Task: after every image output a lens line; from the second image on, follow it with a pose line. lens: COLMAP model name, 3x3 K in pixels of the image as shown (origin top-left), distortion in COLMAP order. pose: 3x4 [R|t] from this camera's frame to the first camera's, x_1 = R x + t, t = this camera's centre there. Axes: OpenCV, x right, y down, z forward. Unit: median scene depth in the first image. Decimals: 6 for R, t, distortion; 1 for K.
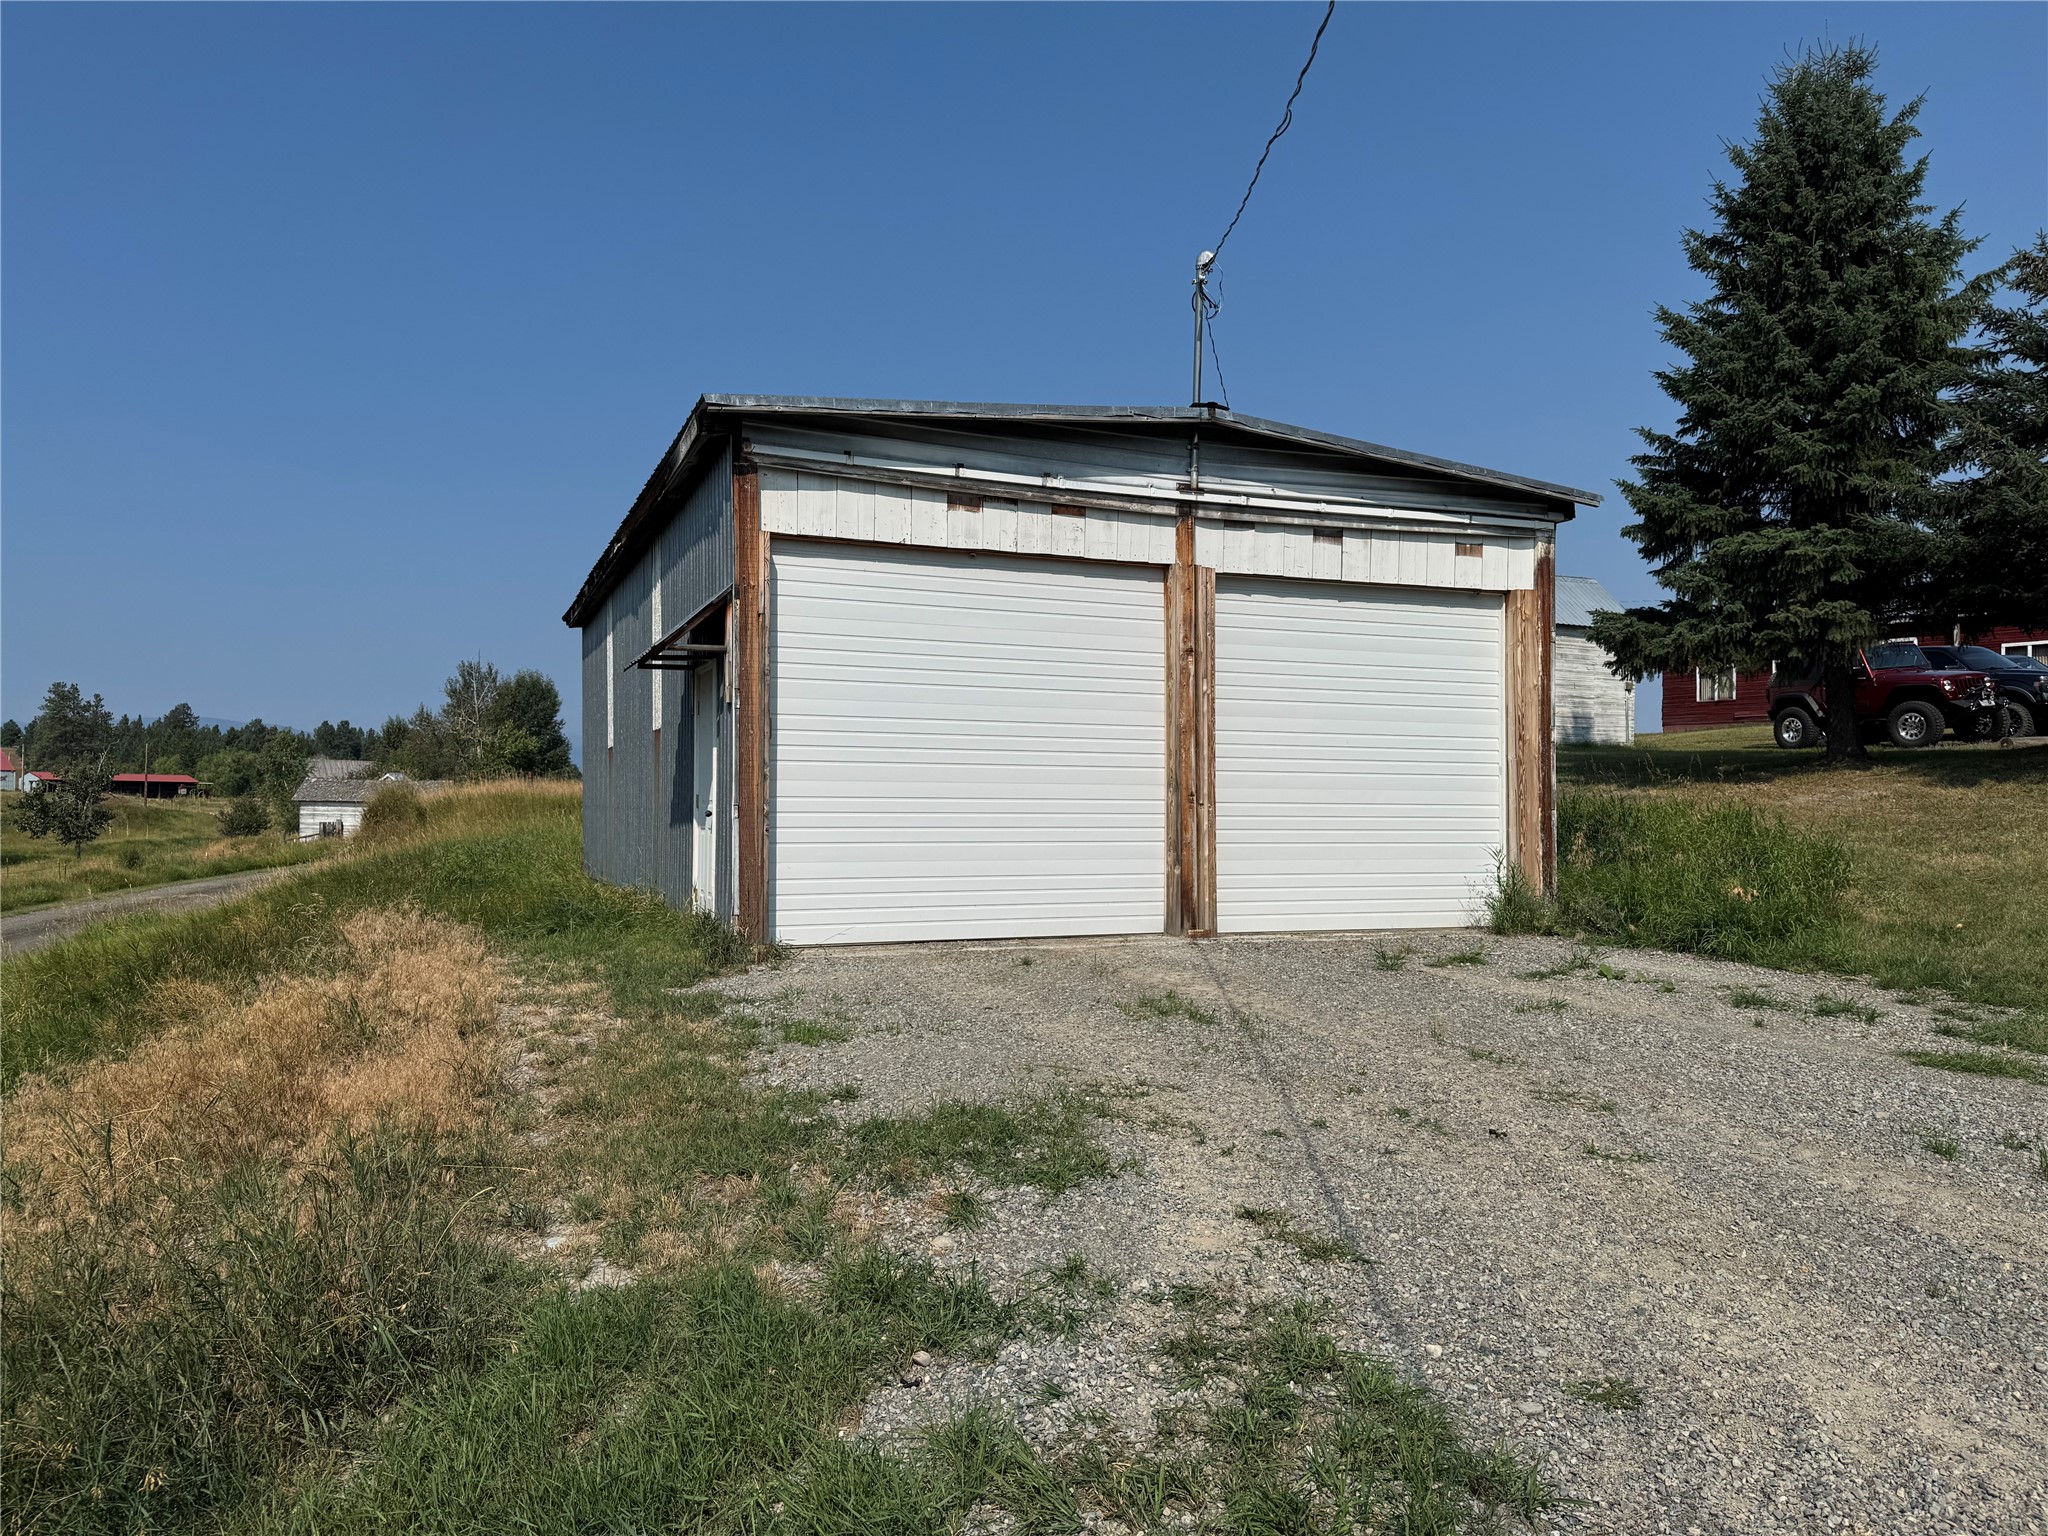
lens RADIAL K [[1420.9, 0, 1024.0], [0, 1420.9, 768.0], [0, 0, 1]] dist [0.129775, -0.161552]
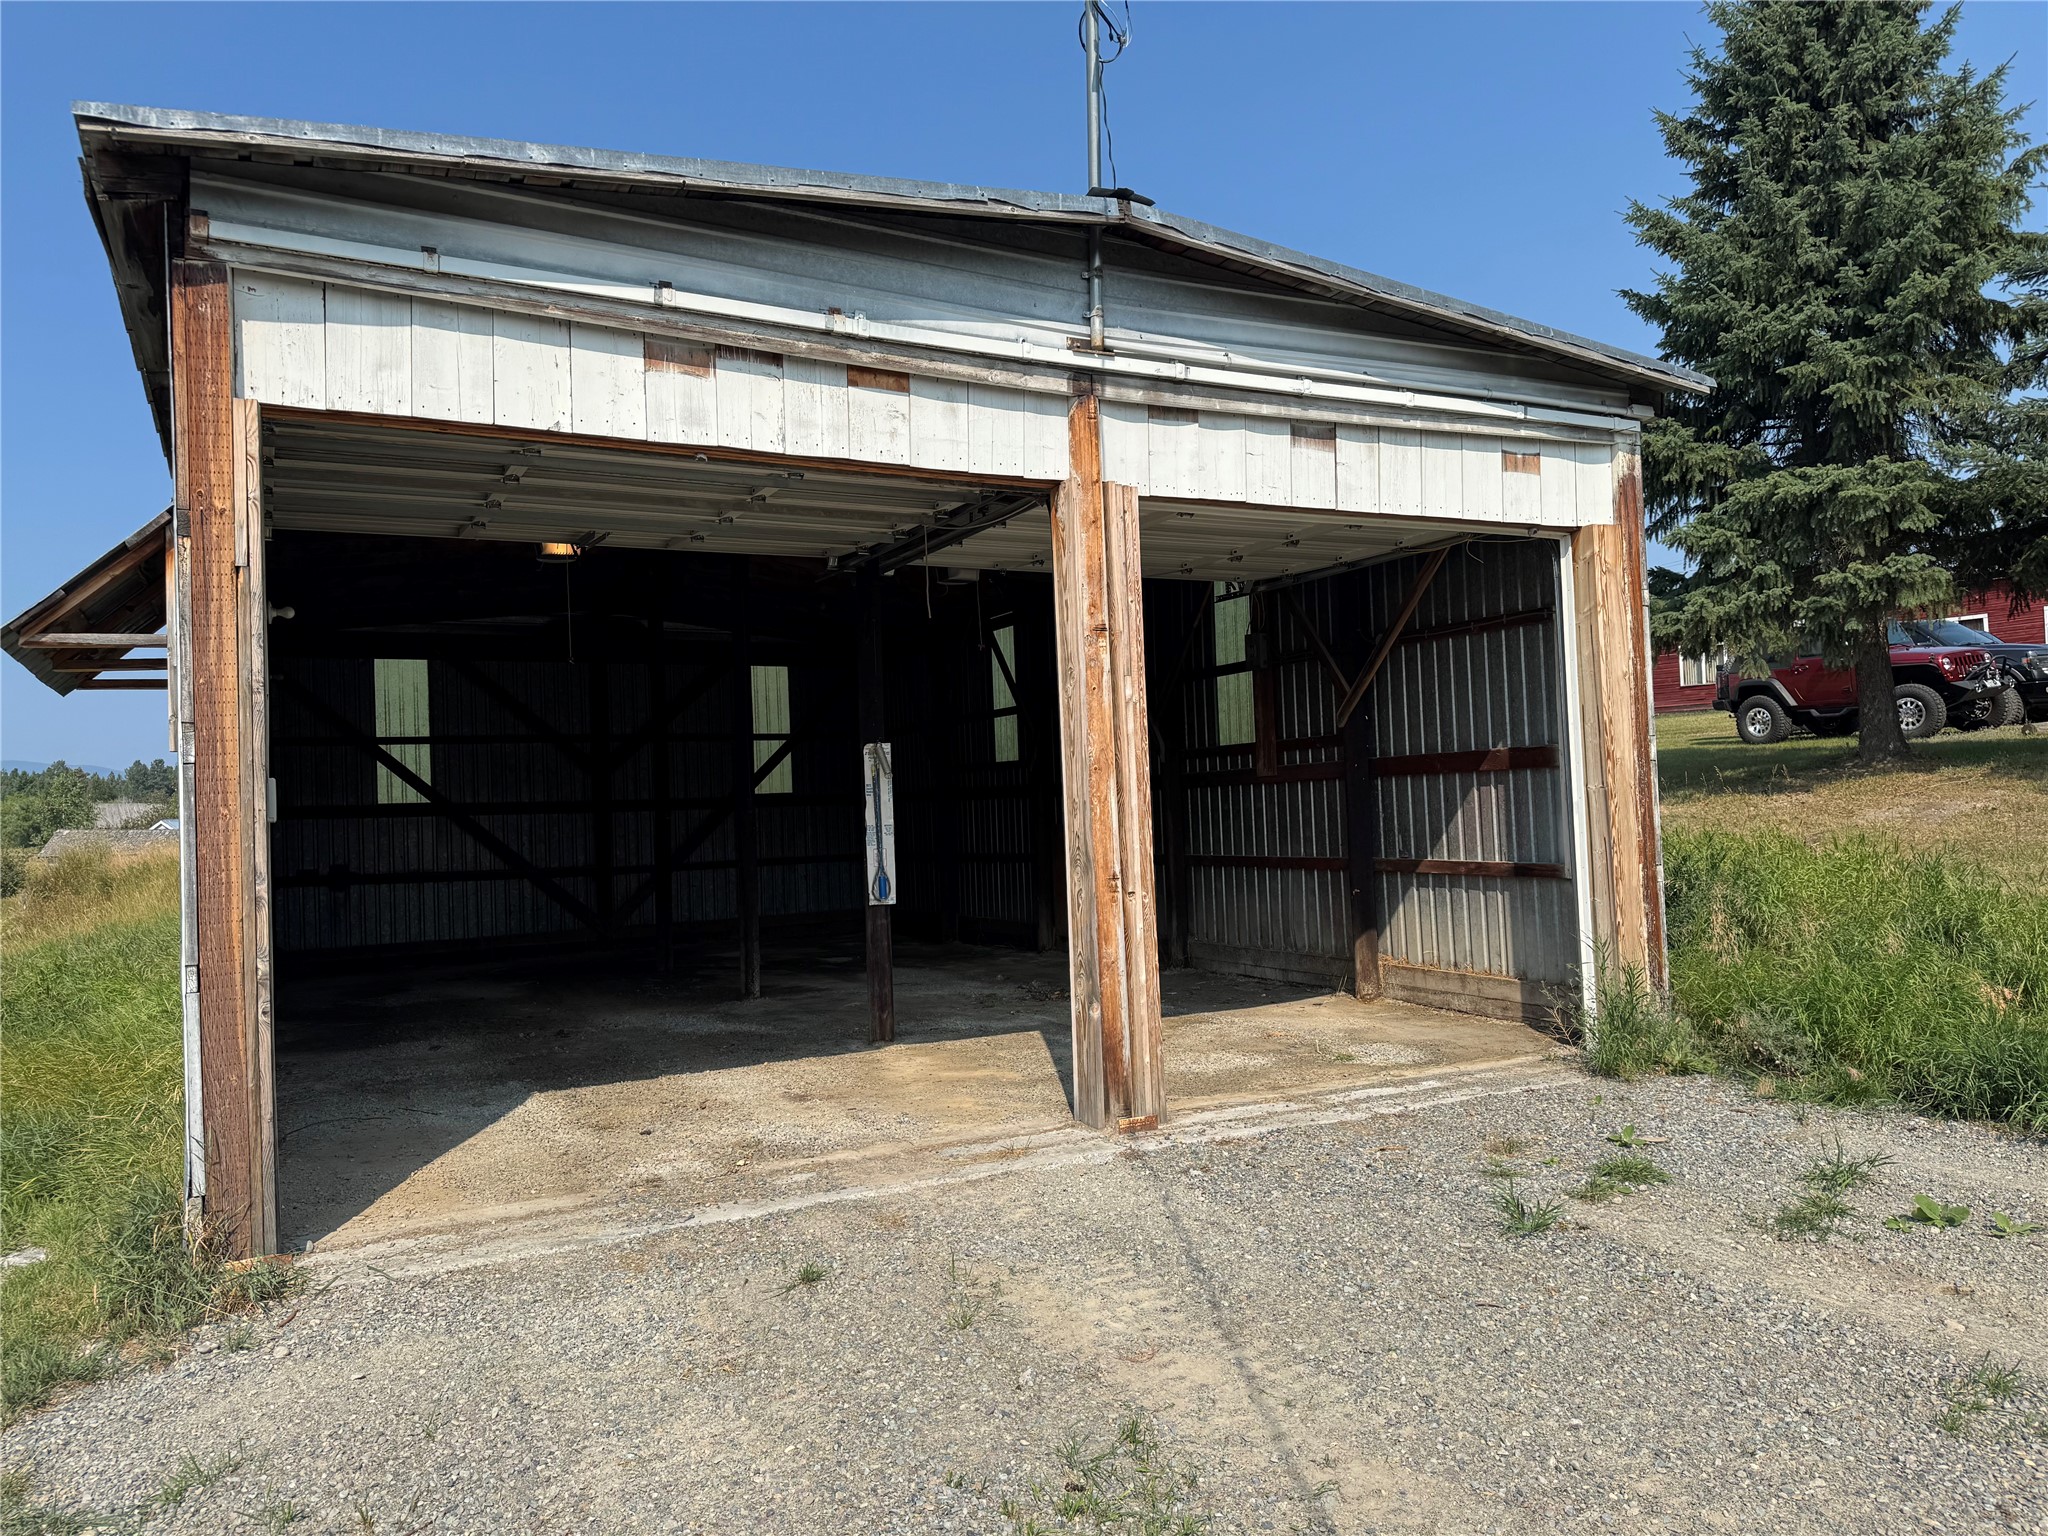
lens RADIAL K [[1420.9, 0, 1024.0], [0, 1420.9, 768.0], [0, 0, 1]] dist [0.129775, -0.161552]
pose [[0.994873, -0.036542, 0.094297, 0.027128], [0.037275, 0.999287, -0.006018, -0.022176], [-0.094010, 0.009502, 0.995526, 0.404378]]
